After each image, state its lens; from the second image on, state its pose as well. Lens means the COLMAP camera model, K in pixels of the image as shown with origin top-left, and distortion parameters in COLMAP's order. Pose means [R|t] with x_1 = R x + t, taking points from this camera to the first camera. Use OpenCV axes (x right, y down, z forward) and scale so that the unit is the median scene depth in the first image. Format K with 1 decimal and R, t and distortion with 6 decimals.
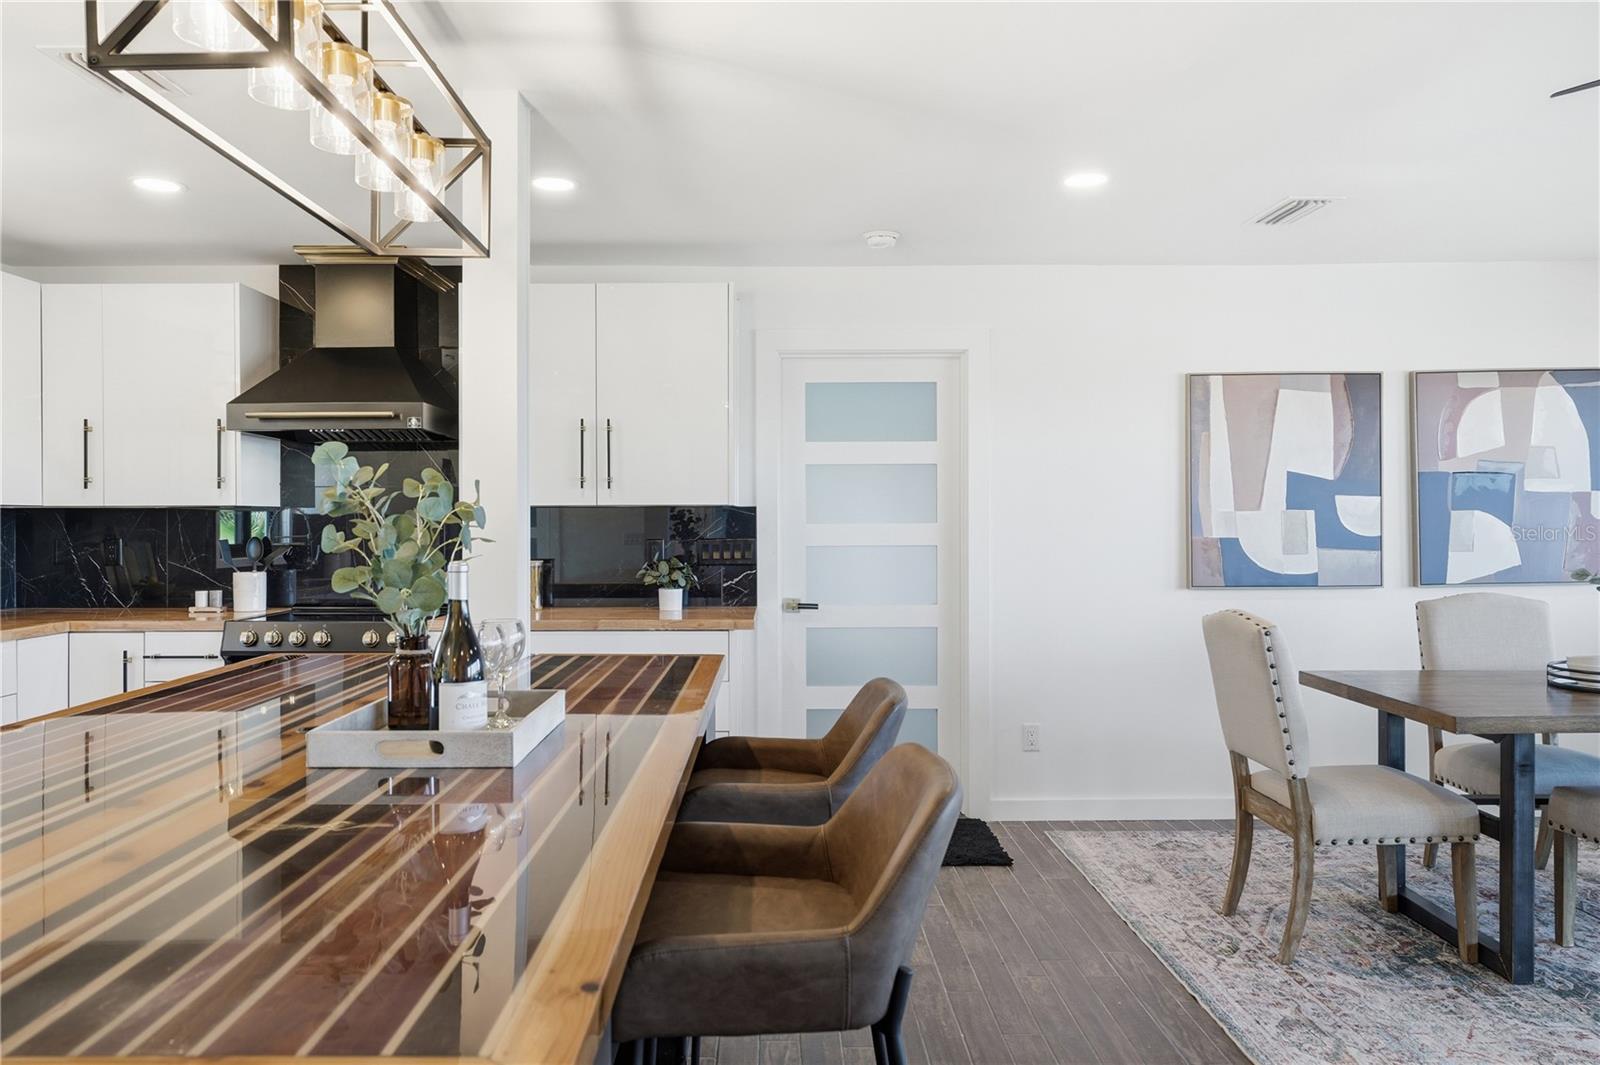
lens RADIAL K [[1101.7, 0, 767.5], [0, 1101.7, 527.7], [0, 0, 1]] dist [-0.000960, -0.000675]
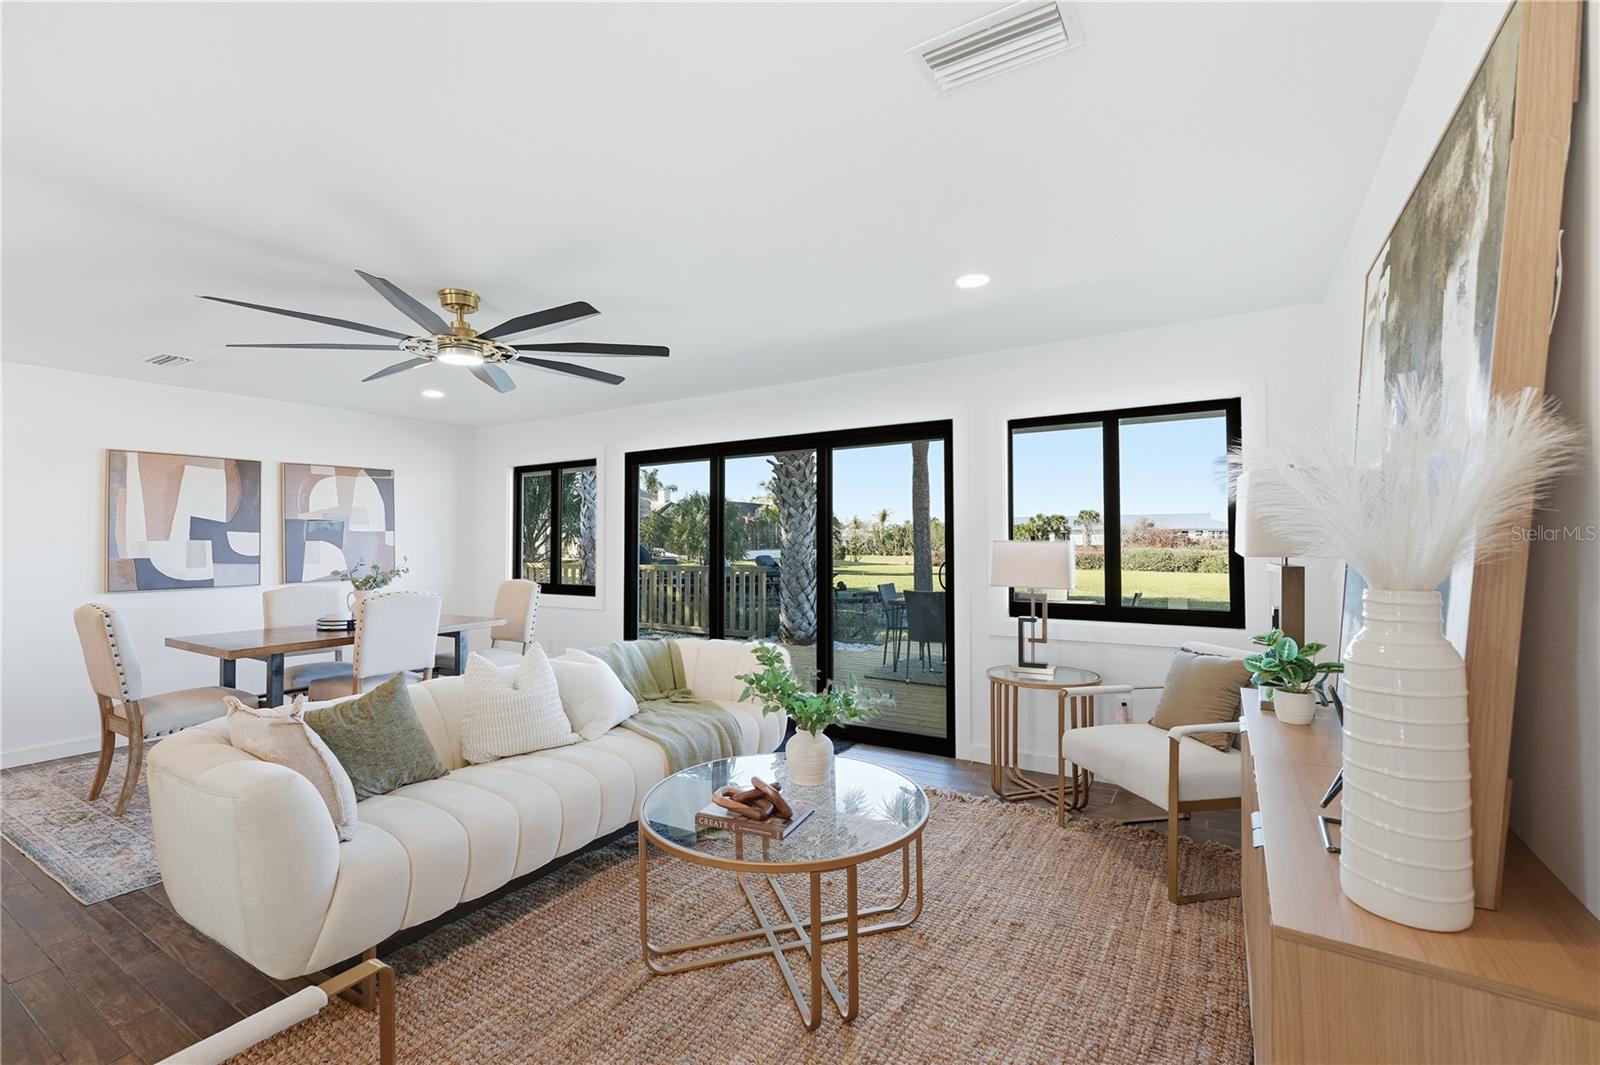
lens RADIAL K [[691.8, 0, 799.8], [0, 691.8, 526.7], [0, 0, 1]] dist [-0.001534, 0.000236]
pose [[0.523912, 0.019343, 0.851553, 0.077638], [0.009396, 0.999550, -0.028486, 0.001198], [-0.851721, 0.022926, 0.523494, -0.289738]]
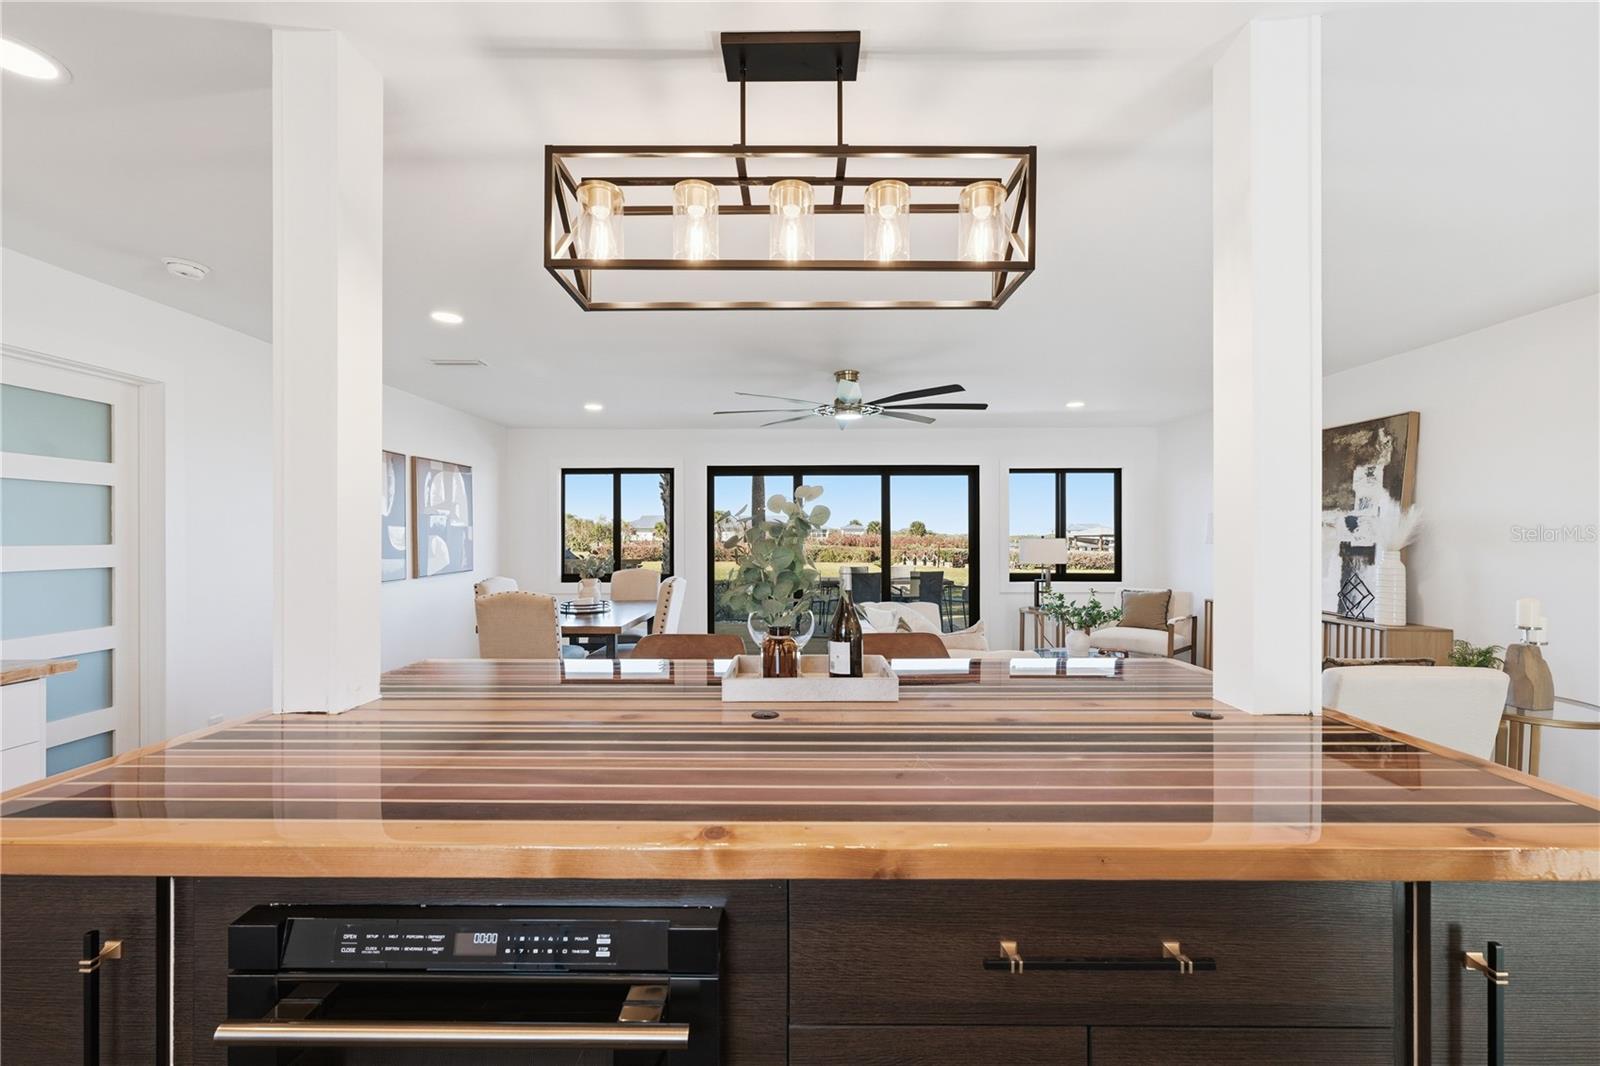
lens RADIAL K [[648.7, 0, 800.0], [0, 648.7, 538.2], [0, 0, 1]] dist [0.001856, 0.000160]
pose [[0.001281, 0.001234, 0.999998, -0.454418], [0.007304, 0.999973, -0.001244, -0.004731], [-0.999973, 0.007306, 0.001271, 0.384237]]
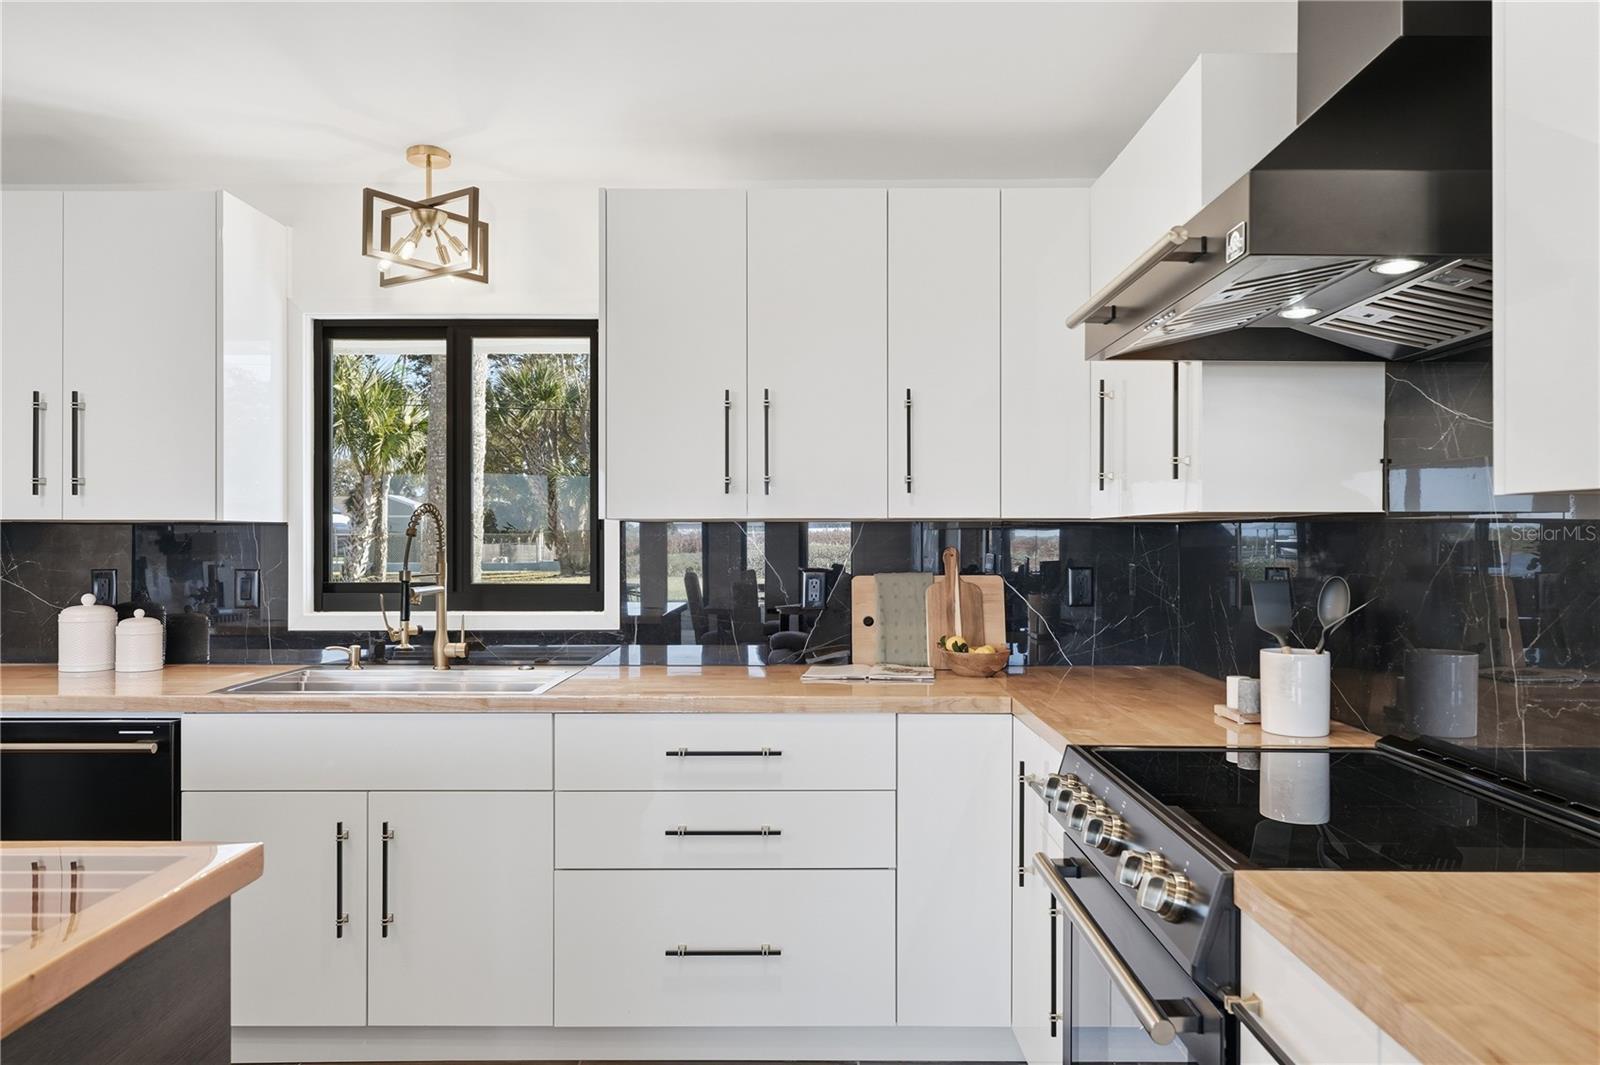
lens RADIAL K [[1067.3, 0, 800.0], [0, 1067.3, 532.5], [0, 0, 1]] dist [-0.003052, -0.001782]
pose [[-0.002810, -0.003930, -0.999988, -0.008947], [-0.005177, 0.999979, -0.003915, -0.007444], [0.999983, 0.005166, -0.002830, 0.772089]]
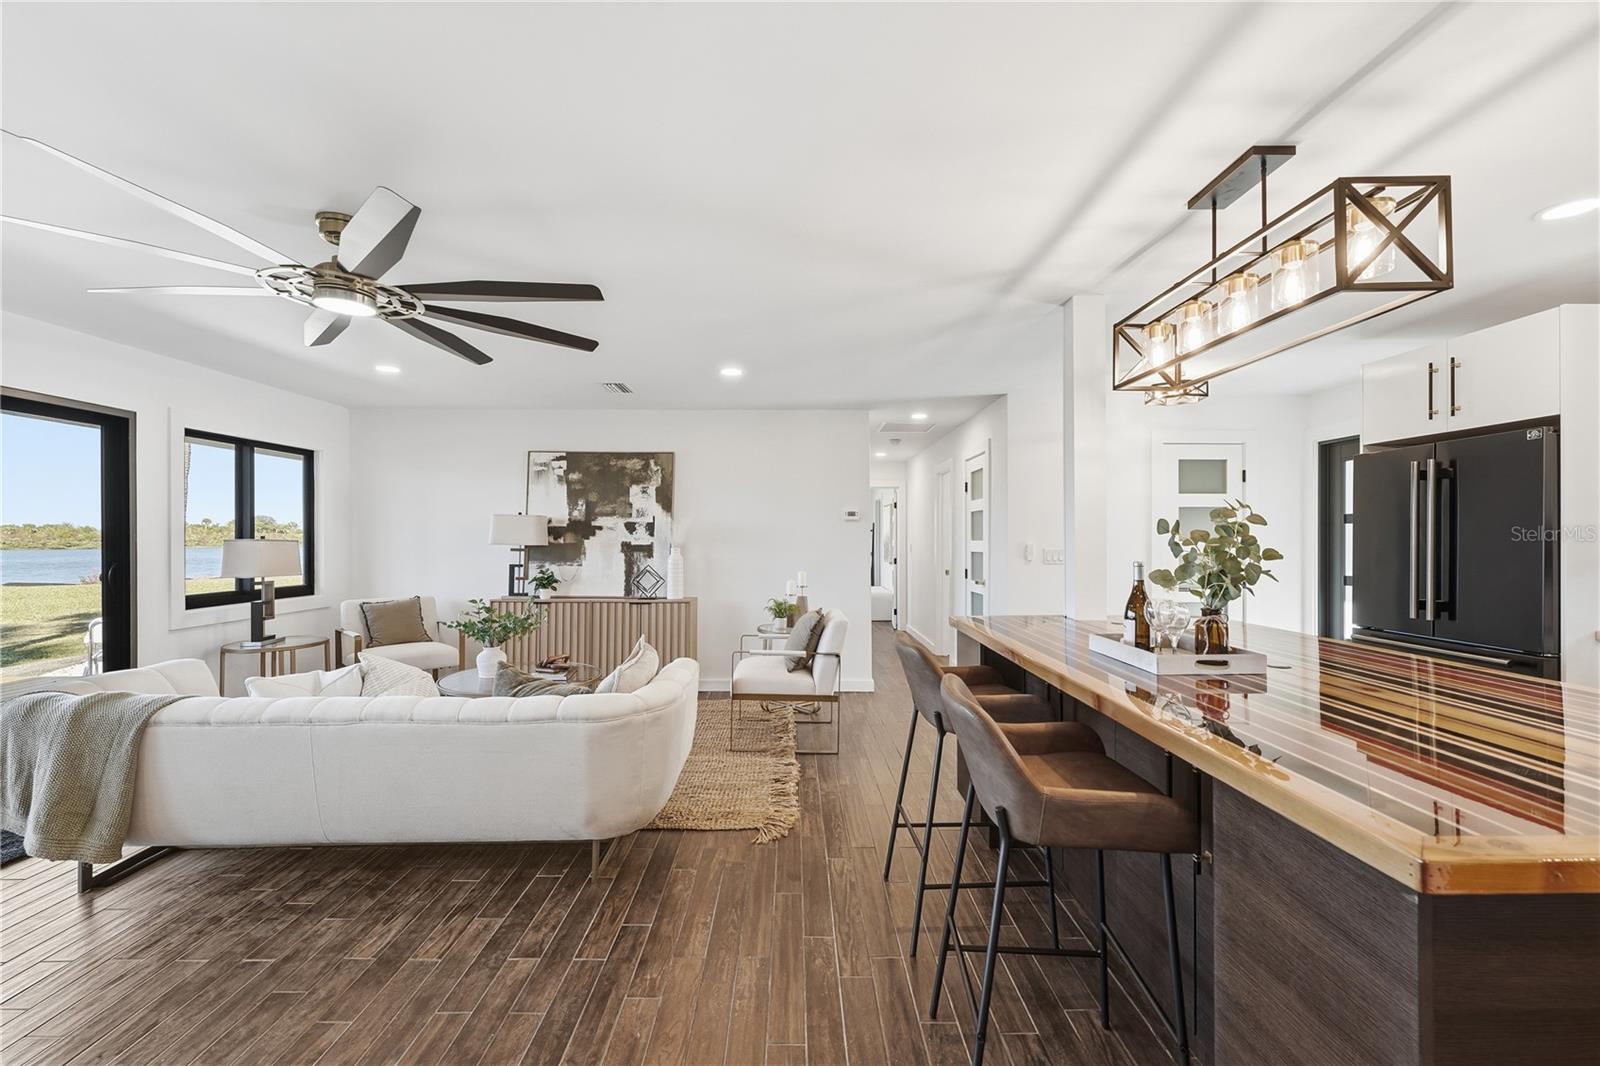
lens RADIAL K [[642.3, 0, 796.5], [0, 642.3, 535.3], [0, 0, 1]] dist [-0.000077, 0.000092]
pose [[-0.999963, 0.003021, -0.008023, 0.133452], [0.003003, 0.999993, 0.002240, -0.008131], [0.008030, 0.002215, -0.999965, 0.789662]]
